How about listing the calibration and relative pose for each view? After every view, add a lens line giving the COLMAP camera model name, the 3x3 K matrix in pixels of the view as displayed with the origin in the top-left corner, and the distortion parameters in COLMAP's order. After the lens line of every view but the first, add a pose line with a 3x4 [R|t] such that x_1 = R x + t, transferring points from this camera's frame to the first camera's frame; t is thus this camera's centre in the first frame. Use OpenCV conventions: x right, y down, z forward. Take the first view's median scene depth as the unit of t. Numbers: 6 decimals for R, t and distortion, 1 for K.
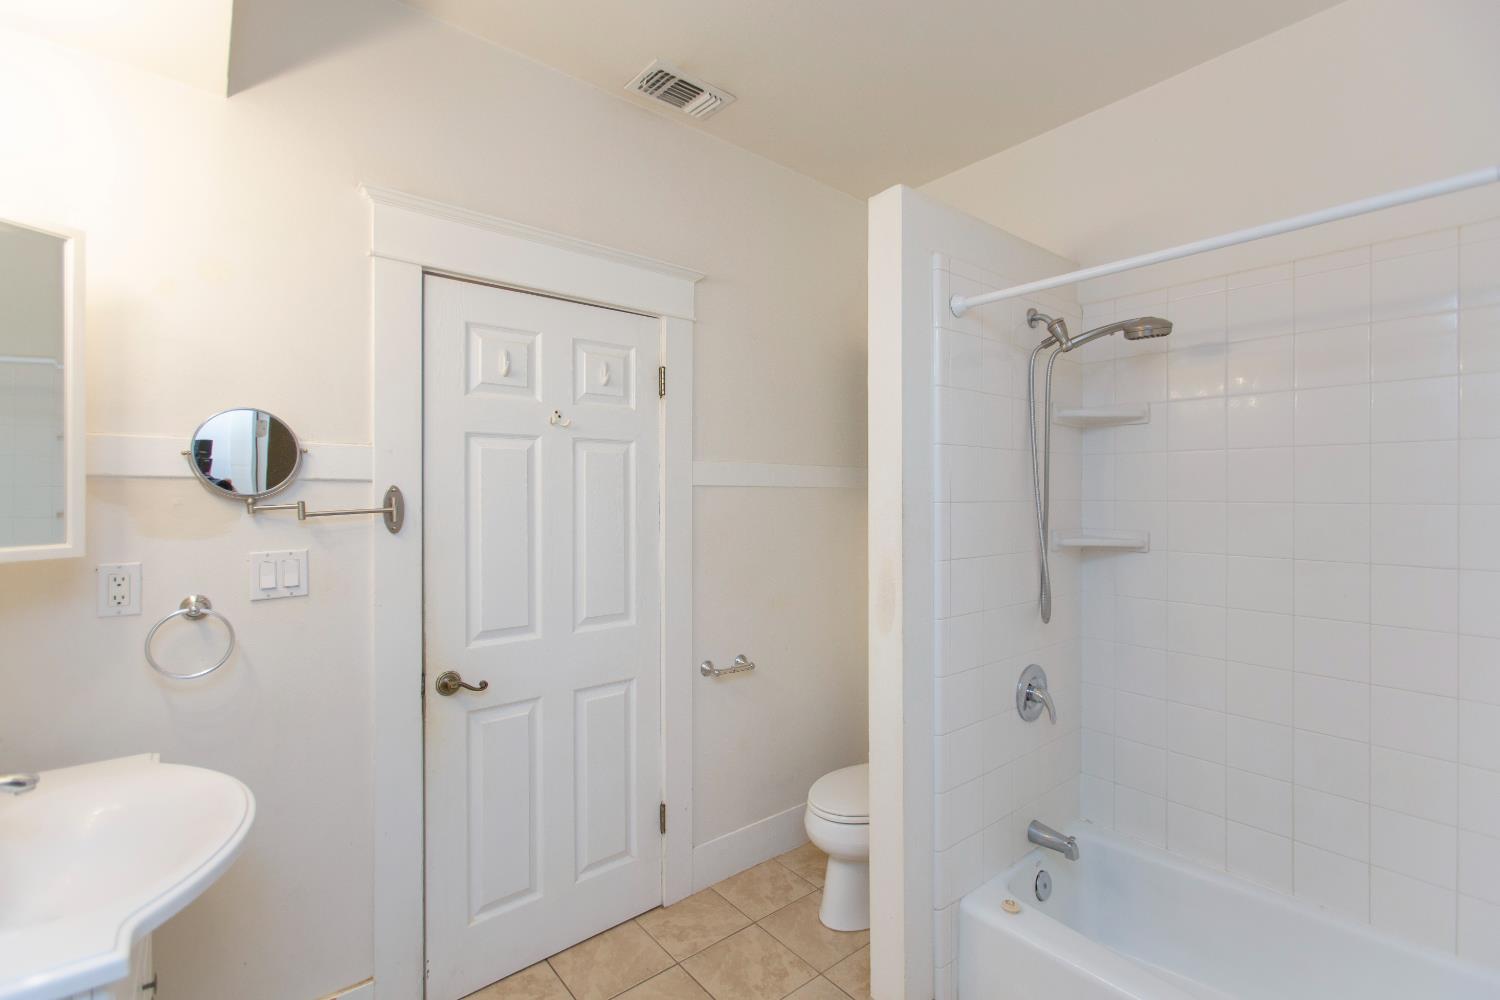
lens RADIAL K [[676.1, 0, 750.0], [0, 676.1, 500.0], [0, 0, 1]] dist [-0.023207, 0.016856]
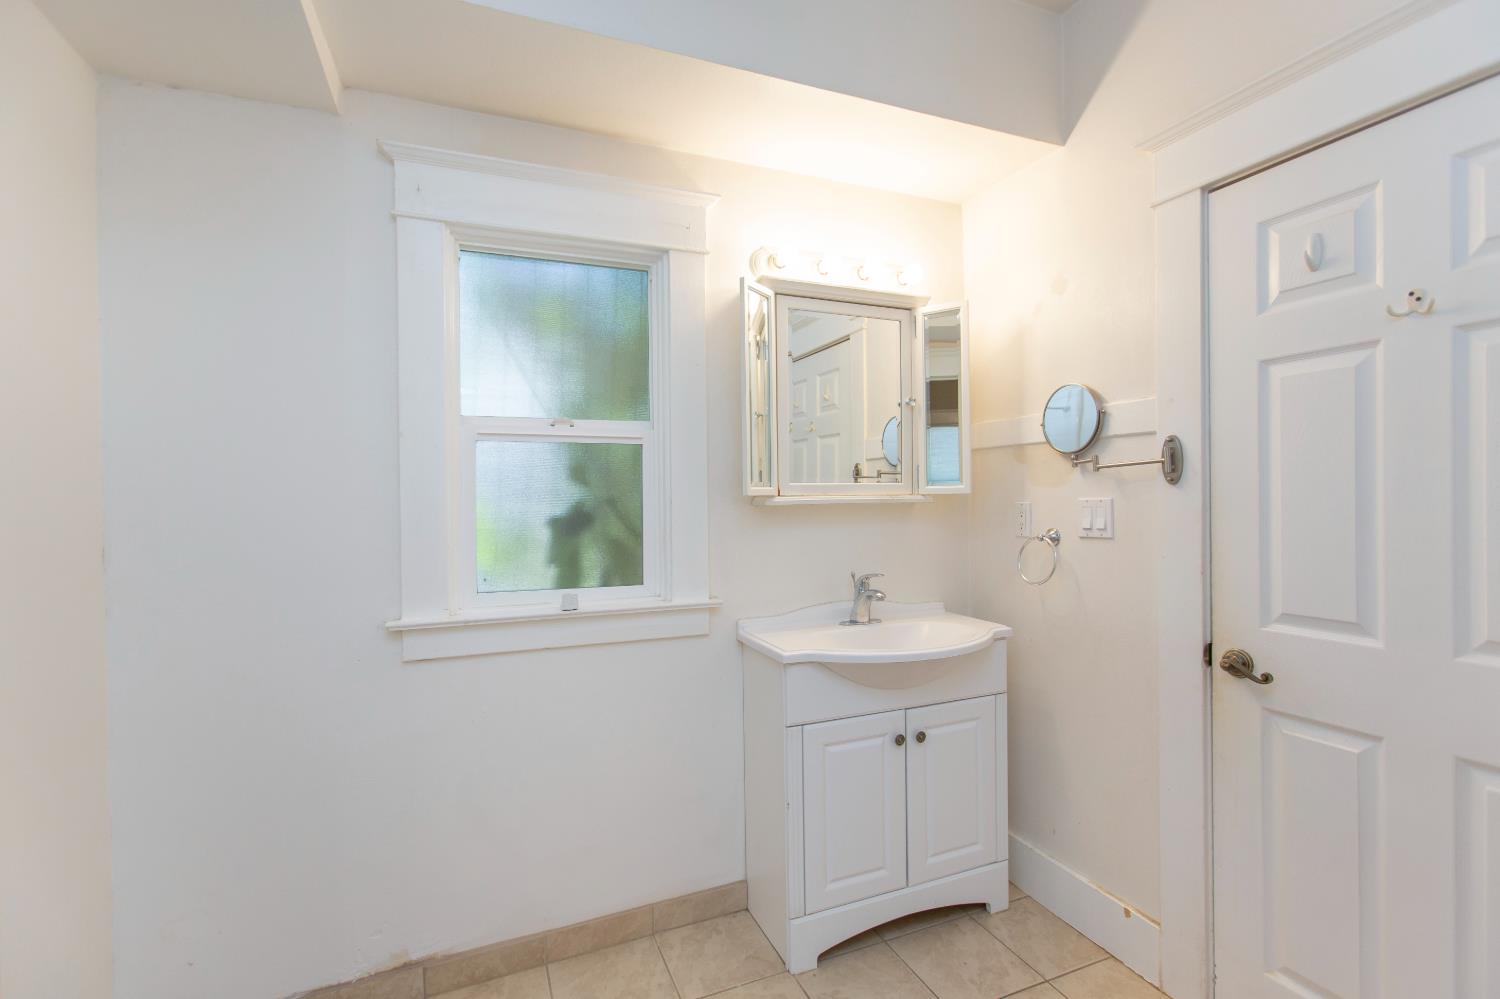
lens RADIAL K [[681.1, 0, 742.3], [0, 681.1, 509.6], [0, 0, 1]] dist [0.000655, 0.000982]
pose [[-0.298353, 0.025878, -0.954105, 0.539759], [0.006344, 0.999664, 0.025130, 0.052189], [0.954434, 0.001445, -0.298417, 0.645158]]
